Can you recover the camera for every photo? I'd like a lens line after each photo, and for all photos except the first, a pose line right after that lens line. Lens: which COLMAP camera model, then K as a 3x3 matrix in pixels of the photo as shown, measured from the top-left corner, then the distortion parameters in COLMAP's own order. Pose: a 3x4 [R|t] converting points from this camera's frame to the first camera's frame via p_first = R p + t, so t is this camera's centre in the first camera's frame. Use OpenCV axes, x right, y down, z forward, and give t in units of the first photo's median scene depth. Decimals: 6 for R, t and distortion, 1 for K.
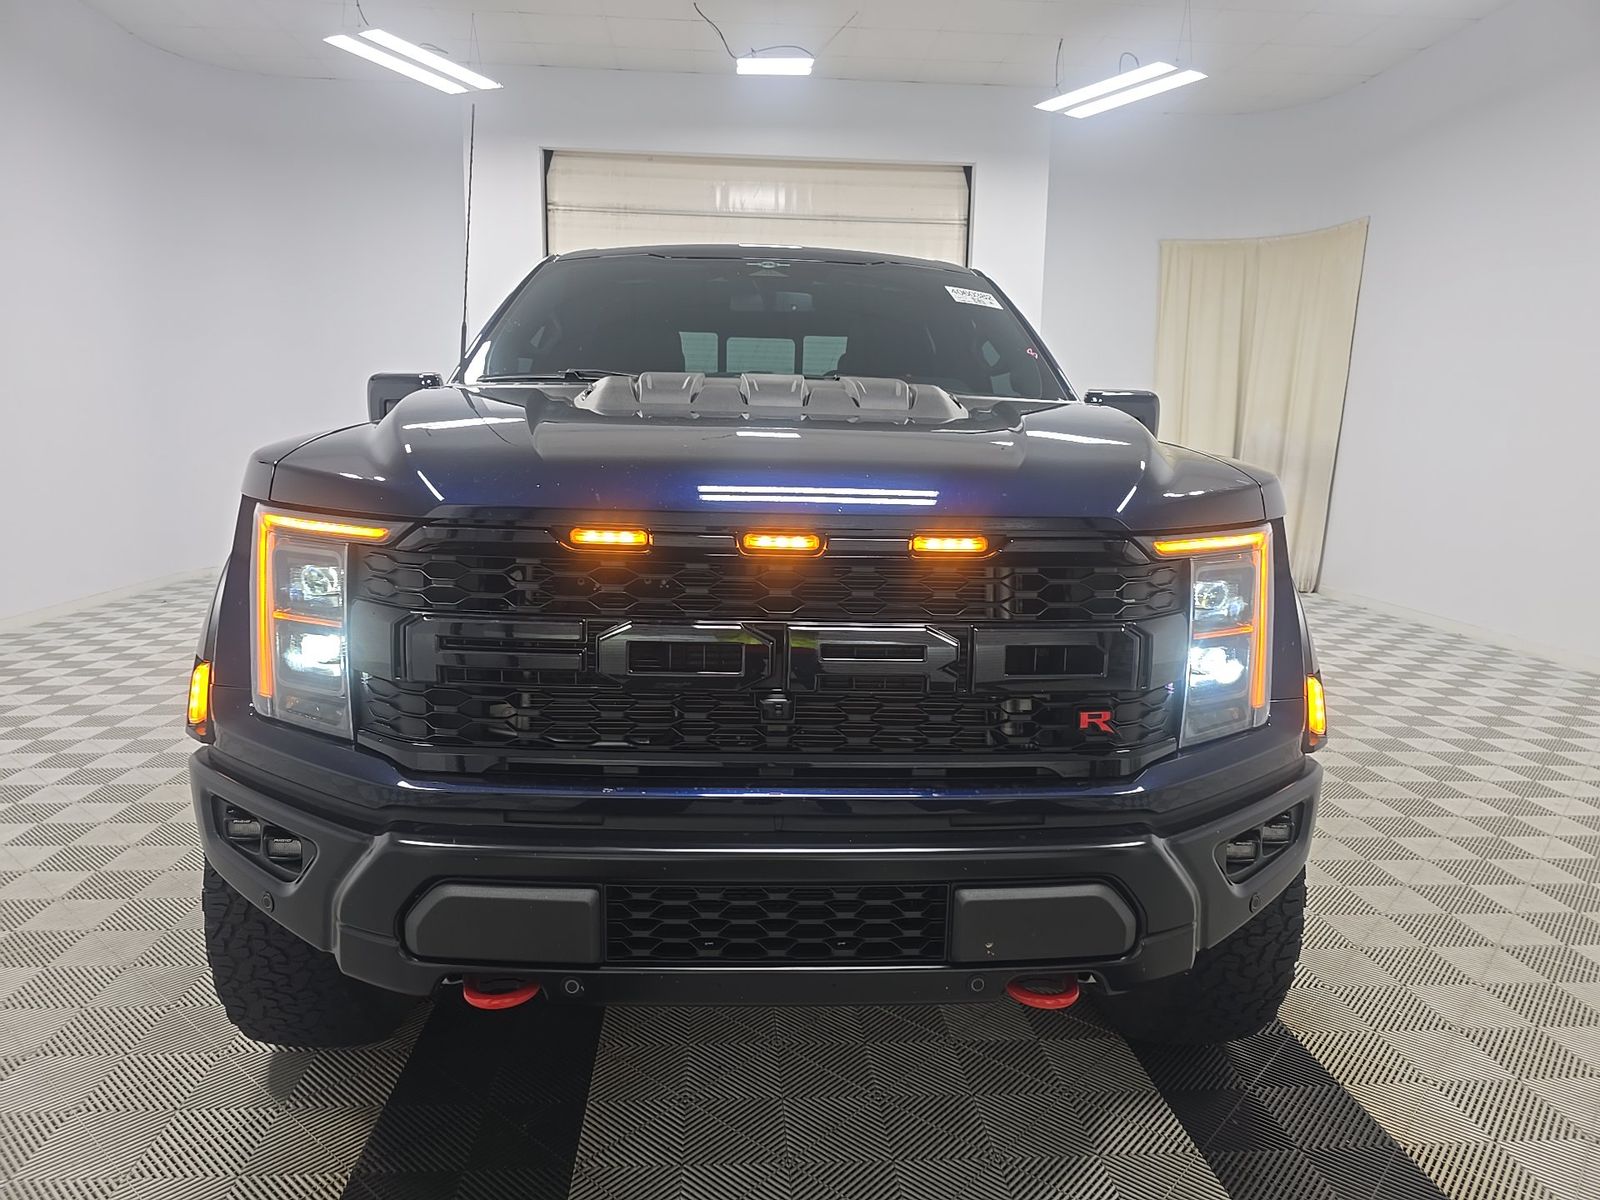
lens RADIAL K [[1086.5, 0, 800.0], [0, 1086.5, 600.0], [0, 0, 1]] dist [0.007469, -0.003984]
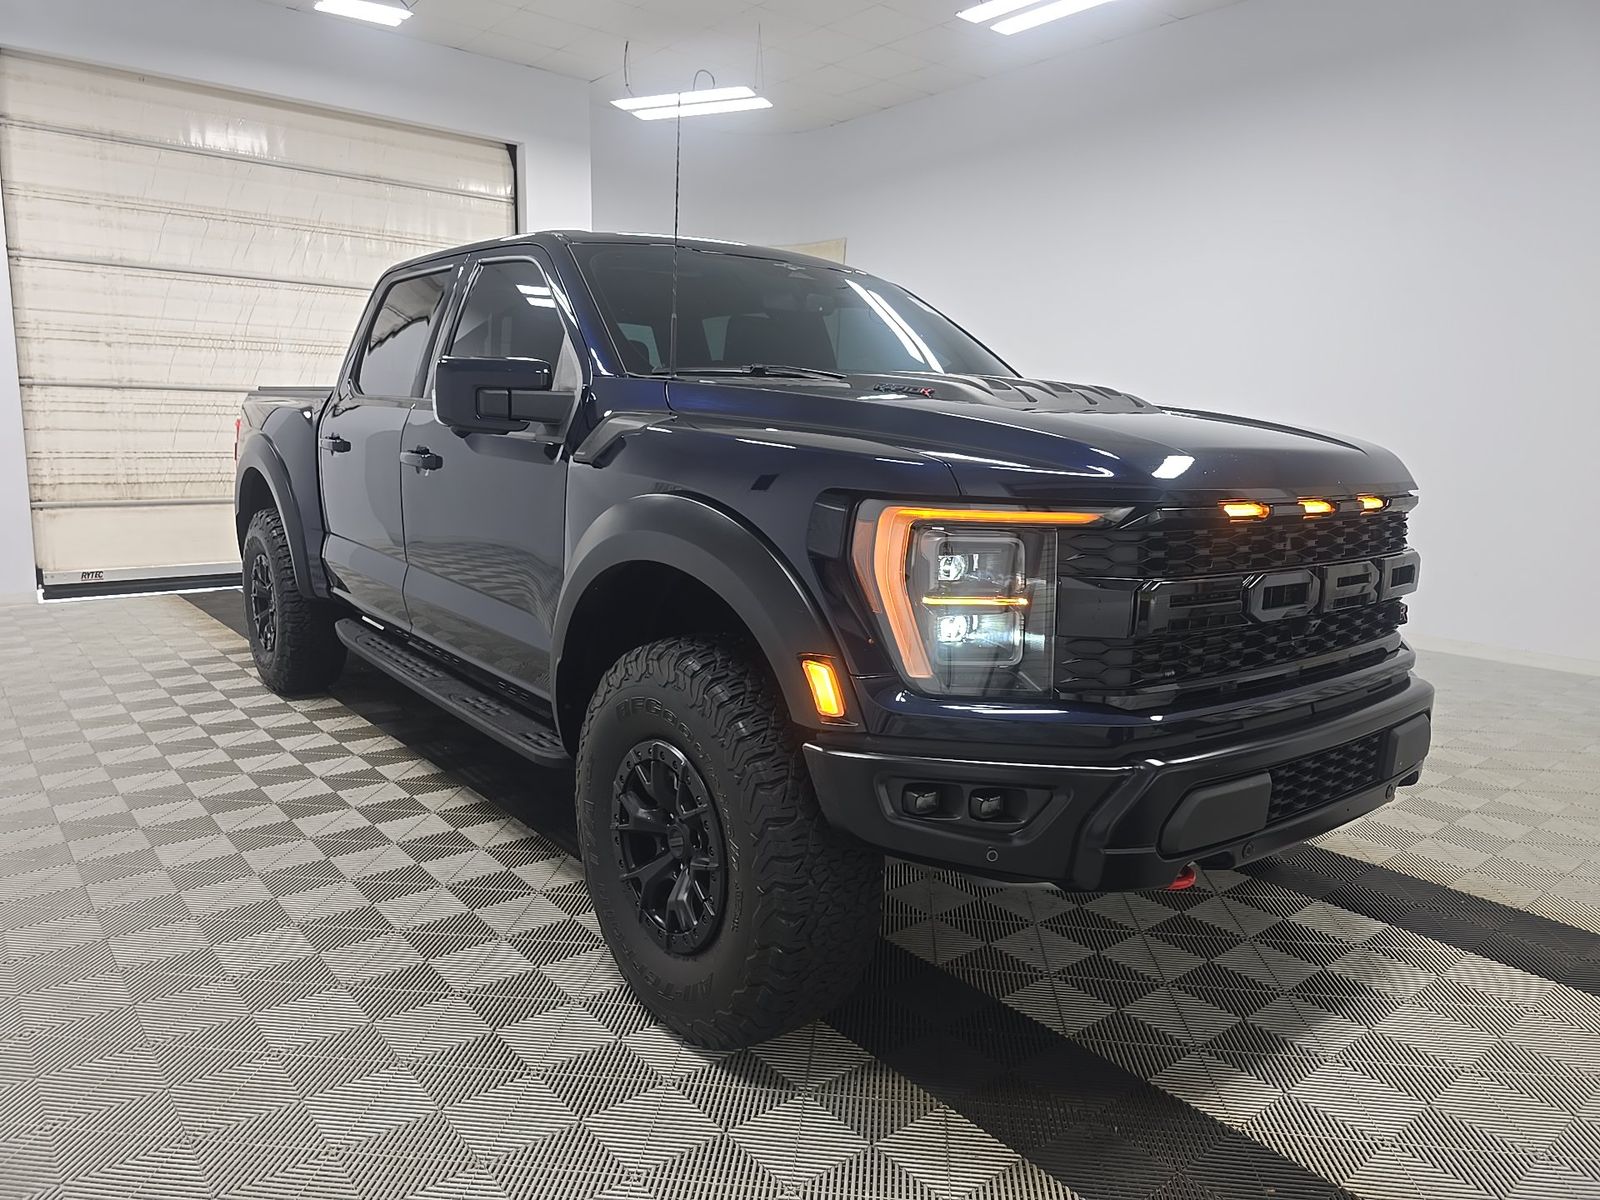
lens RADIAL K [[1086.5, 0, 800.0], [0, 1086.5, 600.0], [0, 0, 1]] dist [0.007469, -0.003984]
pose [[0.798410, -0.103498, 0.593152, -0.307831], [0.089418, 0.994573, 0.053181, -0.014597], [-0.595437, 0.010578, 0.803332, 0.051912]]
